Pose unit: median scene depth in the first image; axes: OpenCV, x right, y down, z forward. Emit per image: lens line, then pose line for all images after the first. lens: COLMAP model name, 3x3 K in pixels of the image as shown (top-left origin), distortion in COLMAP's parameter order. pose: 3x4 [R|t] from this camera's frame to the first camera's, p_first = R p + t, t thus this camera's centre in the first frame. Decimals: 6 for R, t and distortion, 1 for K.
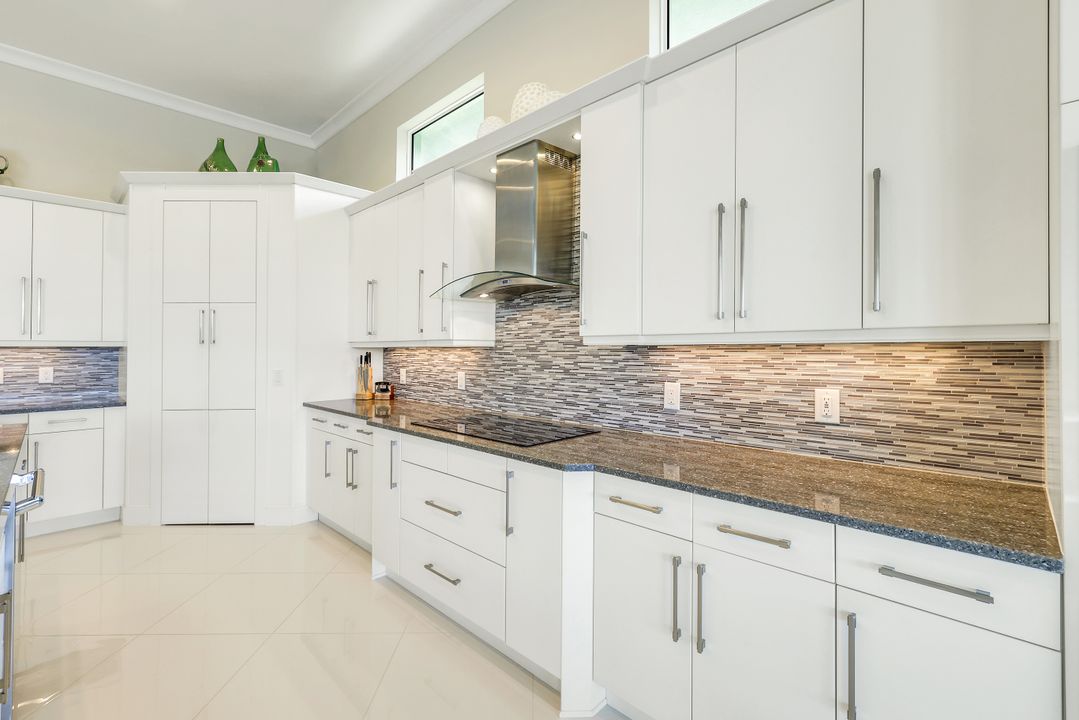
lens RADIAL K [[477.8, 0, 543.9], [0, 477.8, 354.7], [0, 0, 1]] dist [0.003112, -0.000674]
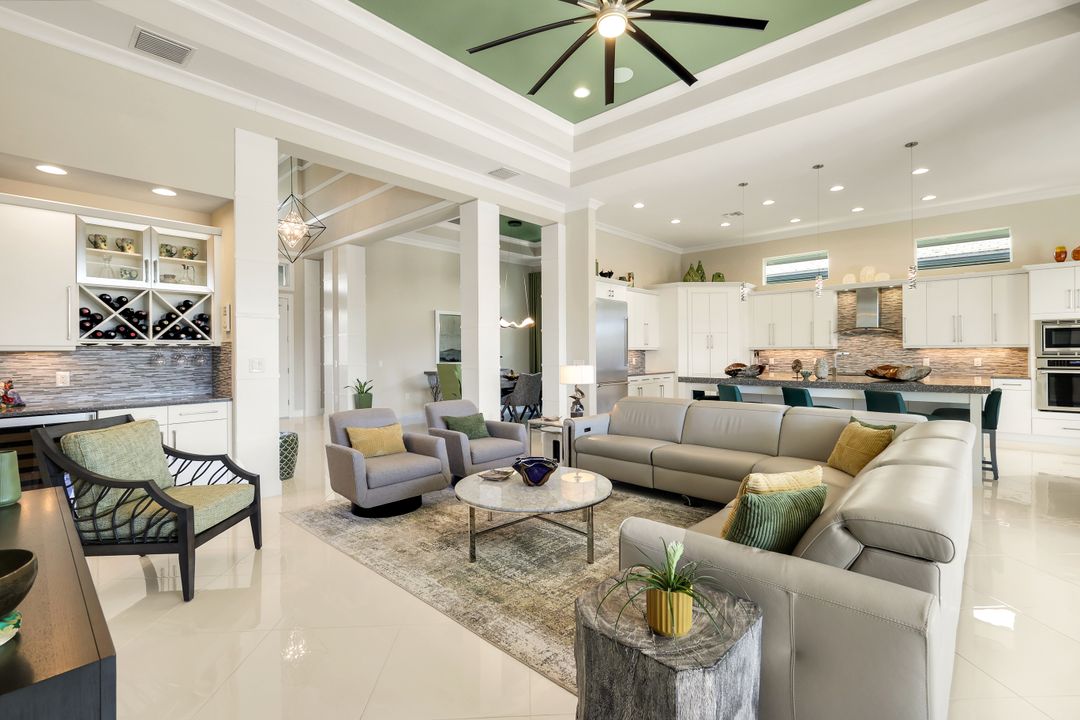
lens RADIAL K [[478.2, 0, 541.6], [0, 478.2, 352.0], [0, 0, 1]] dist [0.003112, -0.000674]
pose [[0.999657, -0.006285, 0.025427, -2.626404], [0.006559, 0.999921, -0.010689, 0.028331], [-0.025358, 0.010852, 0.999620, -2.448722]]
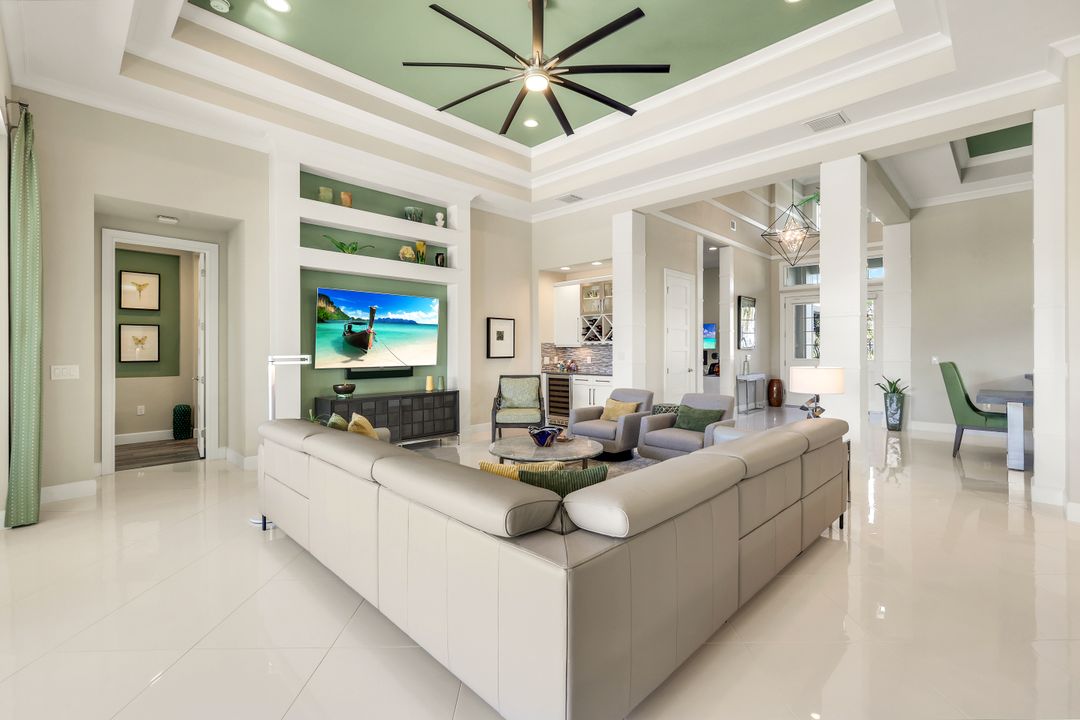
lens RADIAL K [[478.2, 0, 550.5], [0, 478.2, 356.2], [0, 0, 1]] dist [0.003112, -0.000674]
pose [[0.003400, 0.015661, -0.999872, -0.634276], [-0.006259, 0.999858, 0.015640, 0.012239], [0.999975, 0.006205, 0.003497, -0.998824]]
